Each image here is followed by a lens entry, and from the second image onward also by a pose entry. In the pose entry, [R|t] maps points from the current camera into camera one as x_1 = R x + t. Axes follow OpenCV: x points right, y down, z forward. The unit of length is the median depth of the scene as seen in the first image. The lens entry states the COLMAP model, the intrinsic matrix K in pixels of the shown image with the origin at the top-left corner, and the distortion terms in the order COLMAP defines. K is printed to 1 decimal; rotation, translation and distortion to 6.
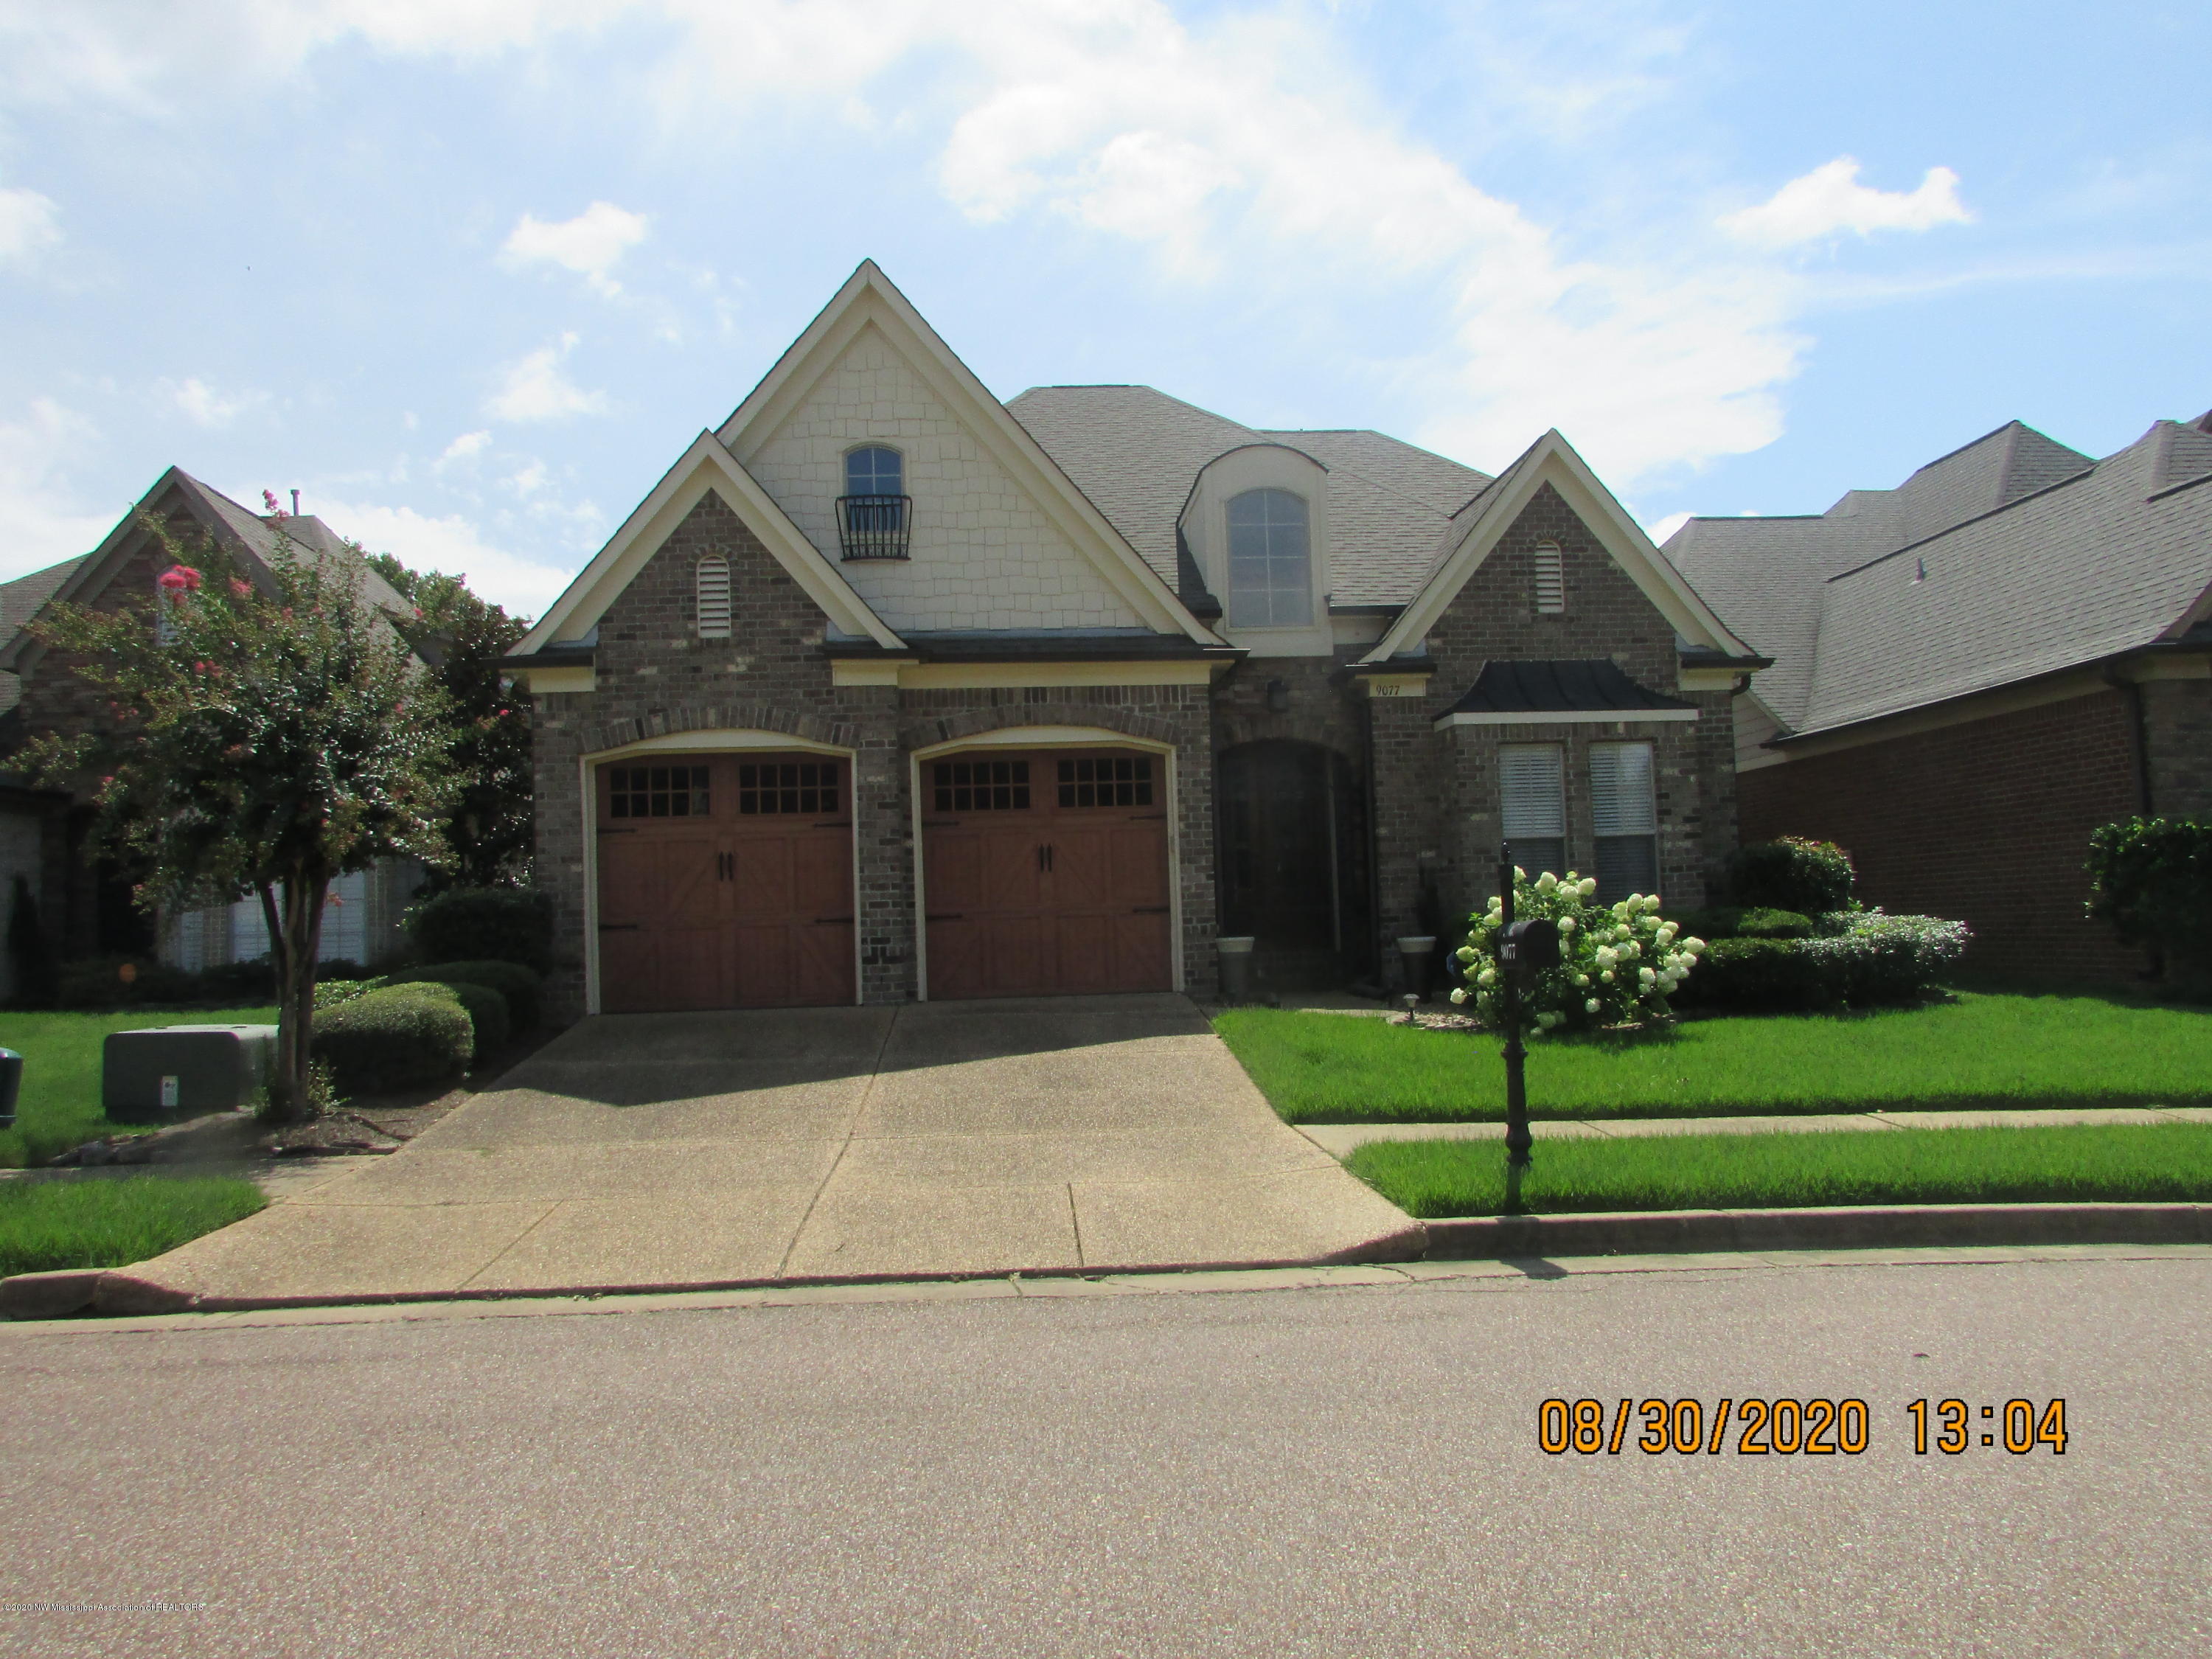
lens RADIAL K [[1596.9, 0, 1105.4], [0, 1596.9, 823.2], [0, 0, 1]] dist [-0.013332, -0.002432]
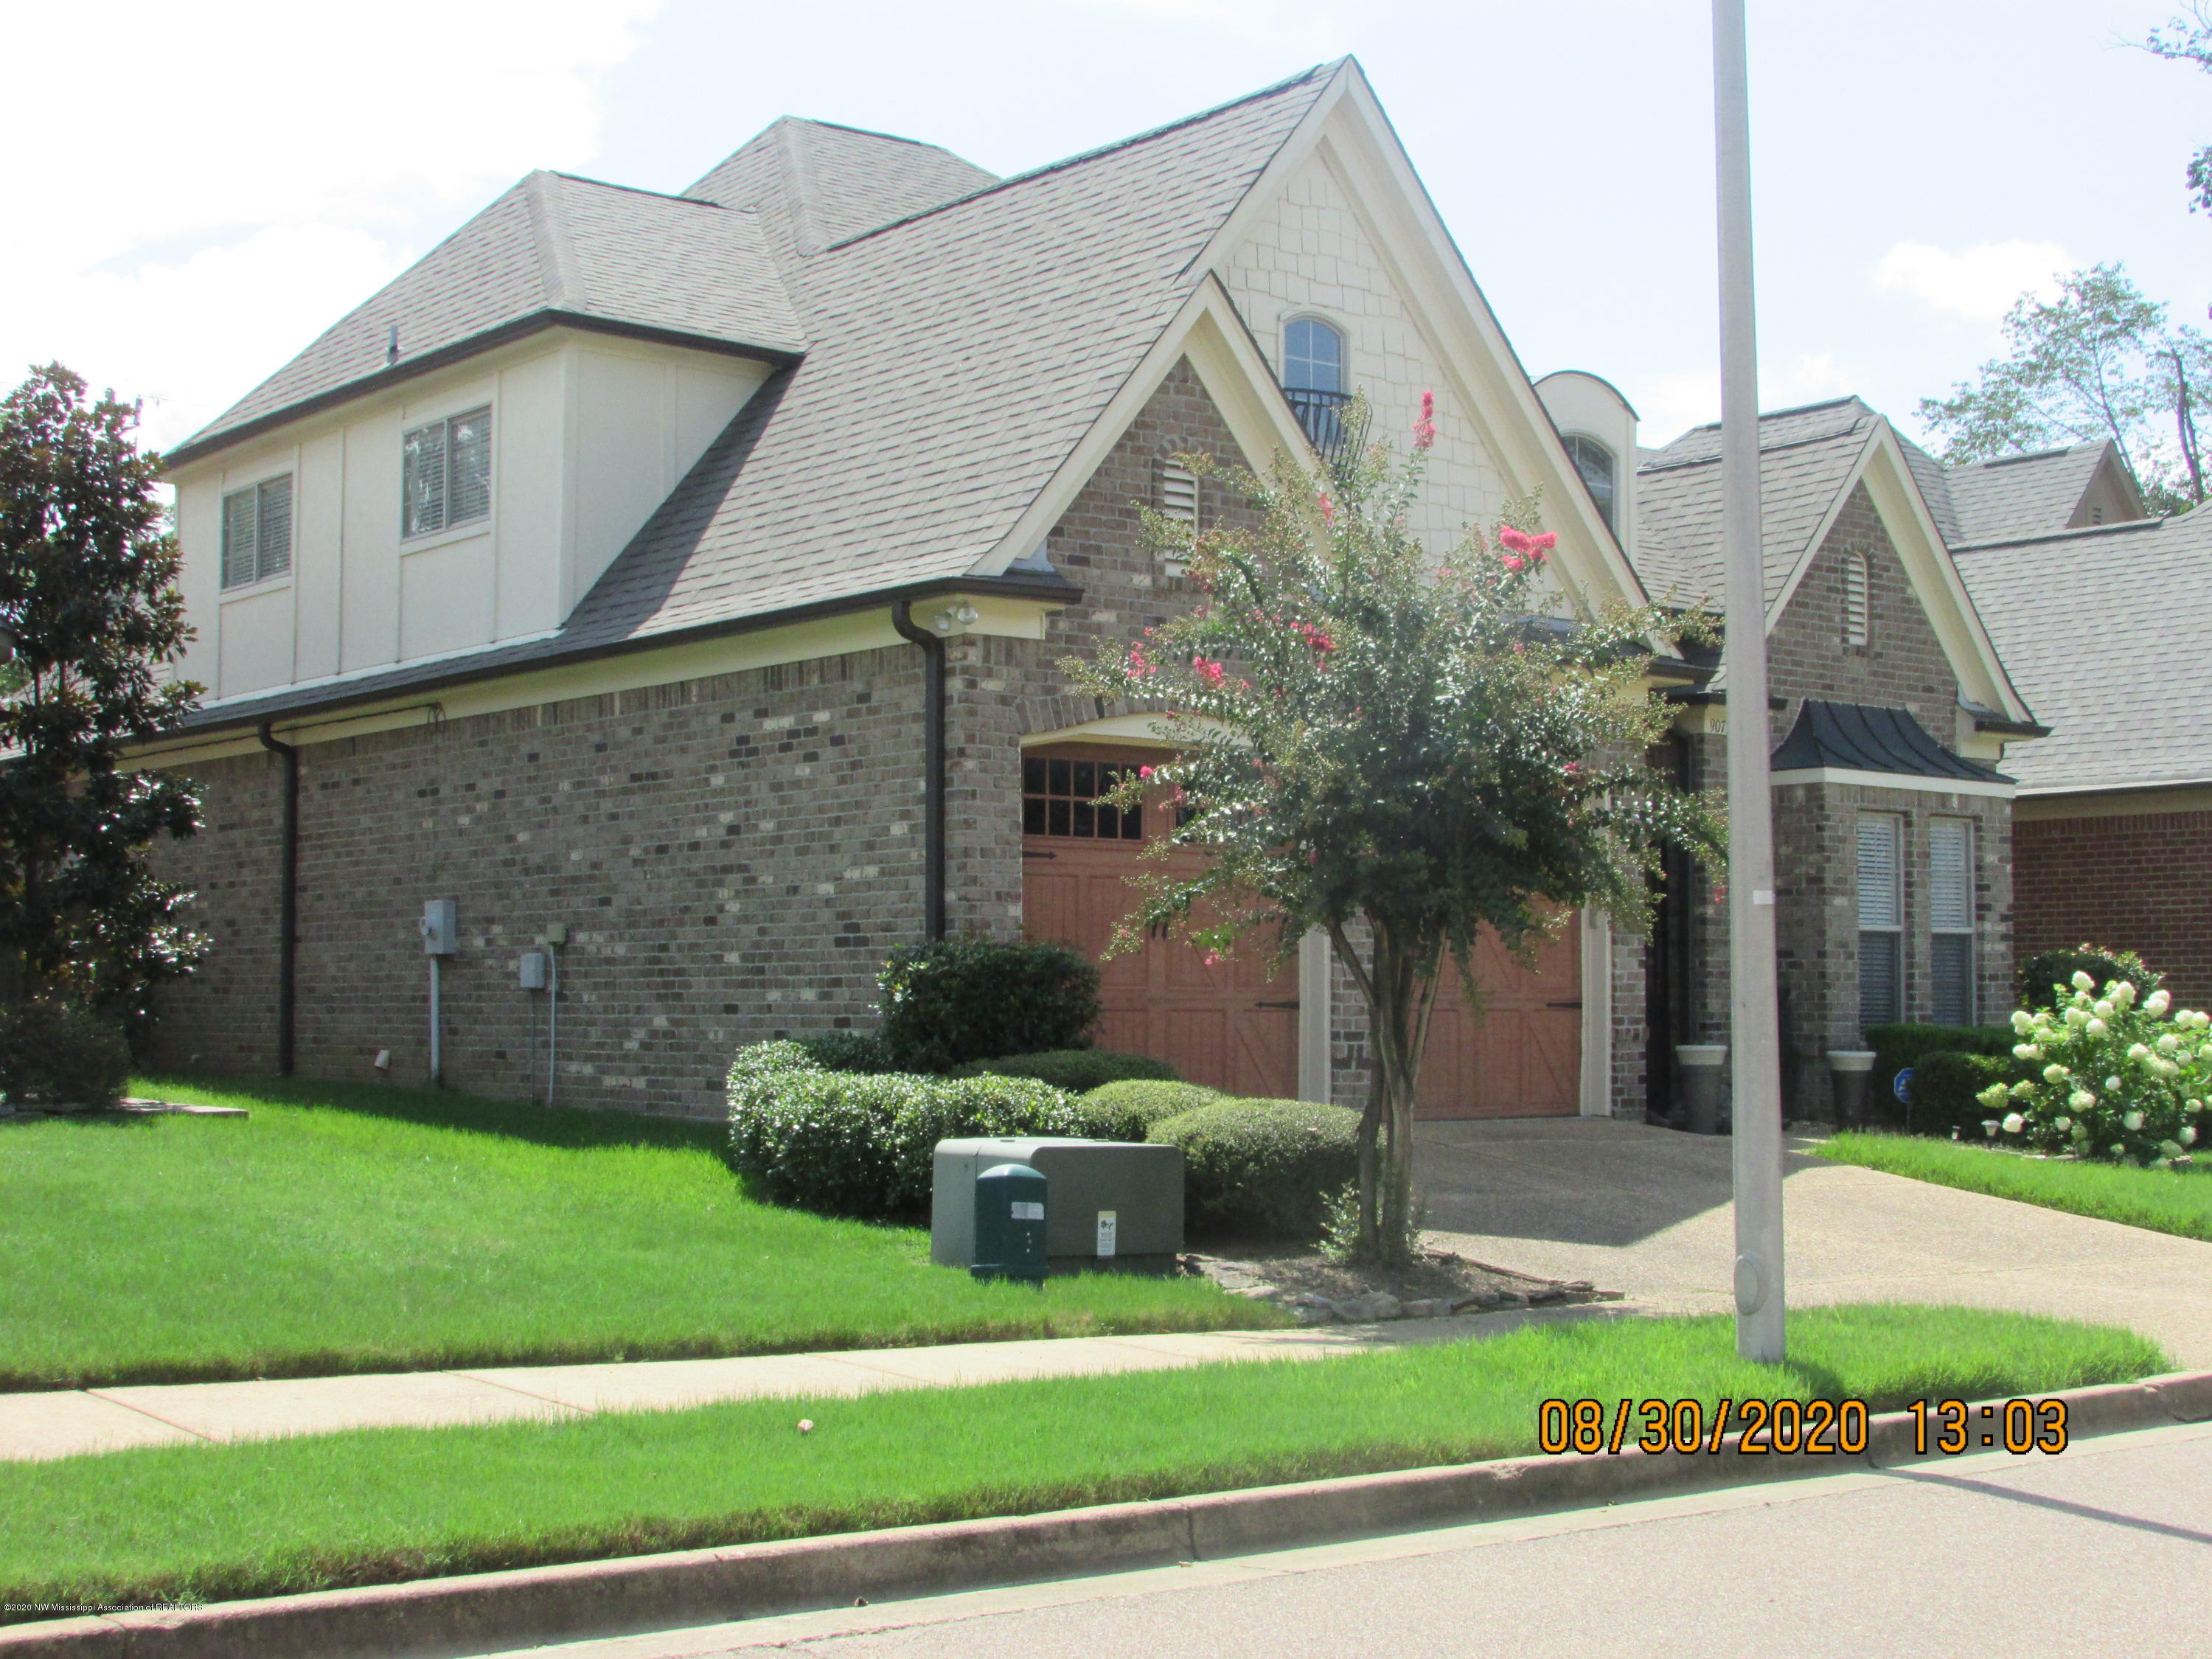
lens RADIAL K [[3118.9, 0, 1106.2], [0, 3118.9, 831.8], [0, 0, 1]] dist [-0.023349, 0.000000]
pose [[0.818422, 0.067791, 0.570605, -0.971377], [-0.068068, 0.997462, -0.020874, 0.019170], [-0.570572, -0.021756, 0.820959, -0.057495]]
